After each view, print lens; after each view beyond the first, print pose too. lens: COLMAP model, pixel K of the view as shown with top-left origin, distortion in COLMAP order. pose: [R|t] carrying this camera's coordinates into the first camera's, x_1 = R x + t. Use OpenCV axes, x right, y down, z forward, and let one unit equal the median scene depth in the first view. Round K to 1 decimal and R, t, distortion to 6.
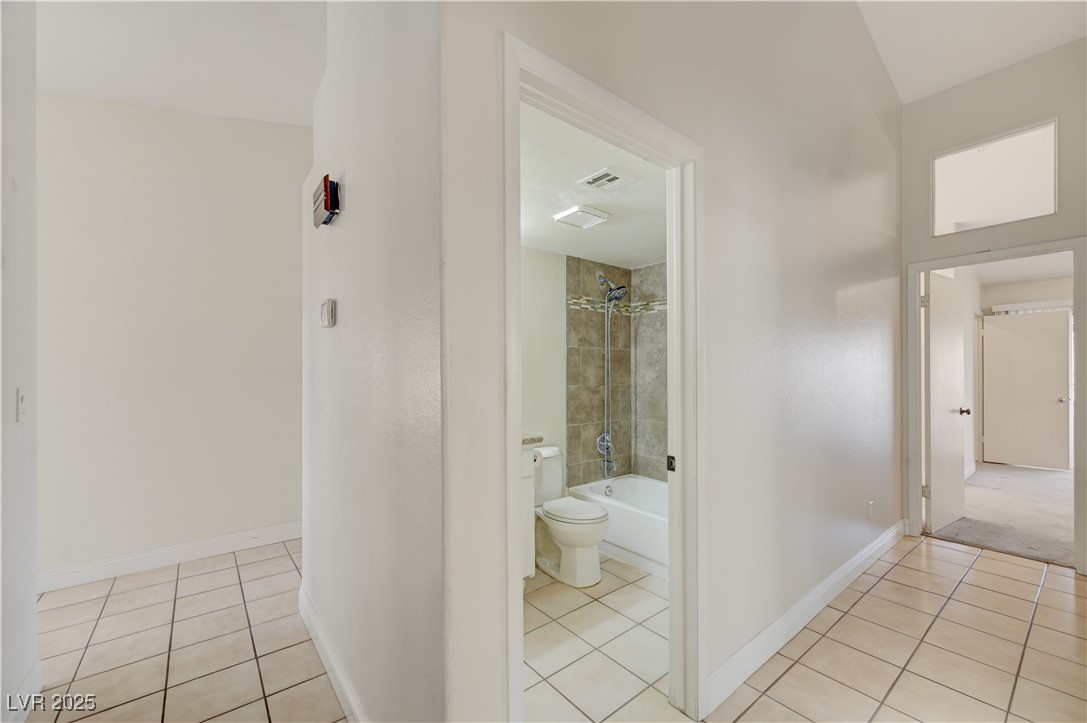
lens RADIAL K [[430.8, 0, 544.0], [0, 430.8, 371.4], [0, 0, 1]] dist [-0.002723, 0.000151]
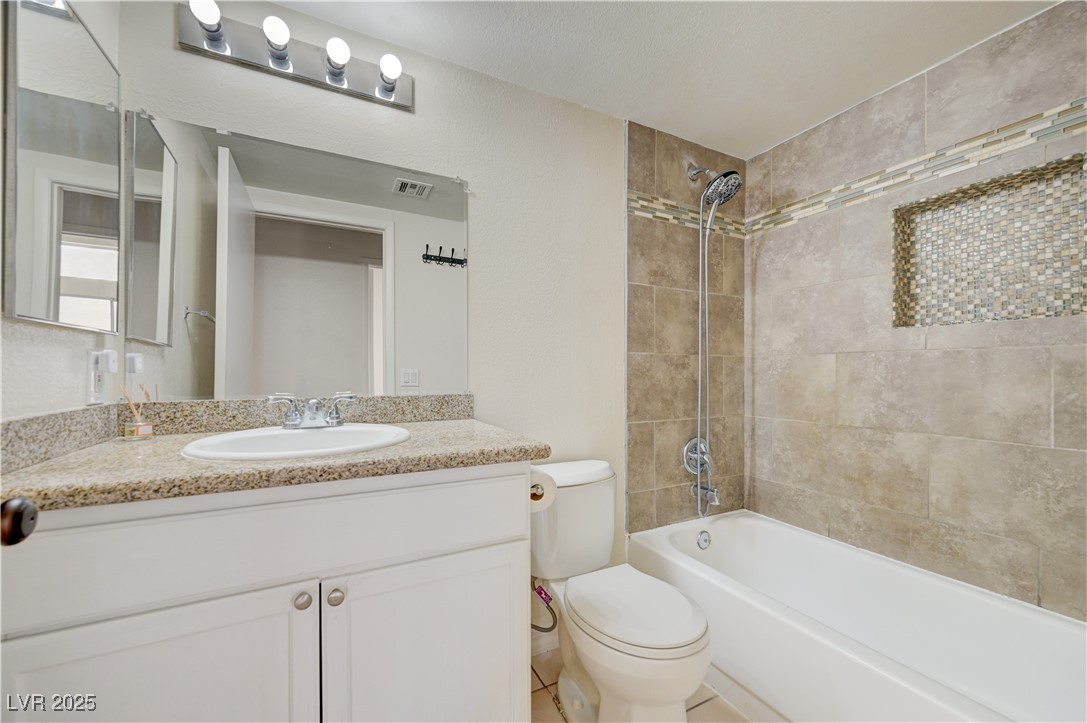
lens RADIAL K [[430.8, 0, 541.4], [0, 430.8, 371.6], [0, 0, 1]] dist [-0.002723, 0.000151]
pose [[0.981143, 0.004541, -0.193231, 0.049732], [-0.003777, 0.999984, 0.004325, 0.055262], [0.193247, -0.003513, 0.981144, 0.414473]]
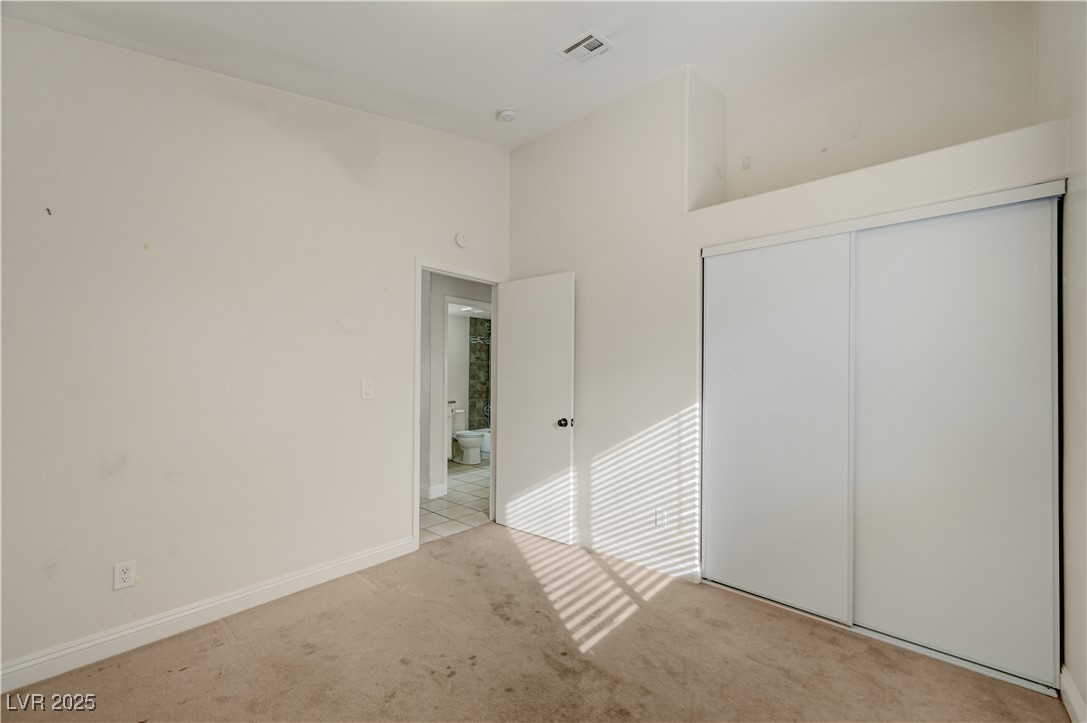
lens RADIAL K [[430.8, 0, 547.7], [0, 430.8, 369.0], [0, 0, 1]] dist [-0.002723, 0.000151]
pose [[0.982422, 0.012675, 0.186244, 0.036604], [-0.011382, 0.999903, -0.008009, -0.009816], [-0.186327, 0.005748, 0.982471, -1.052124]]
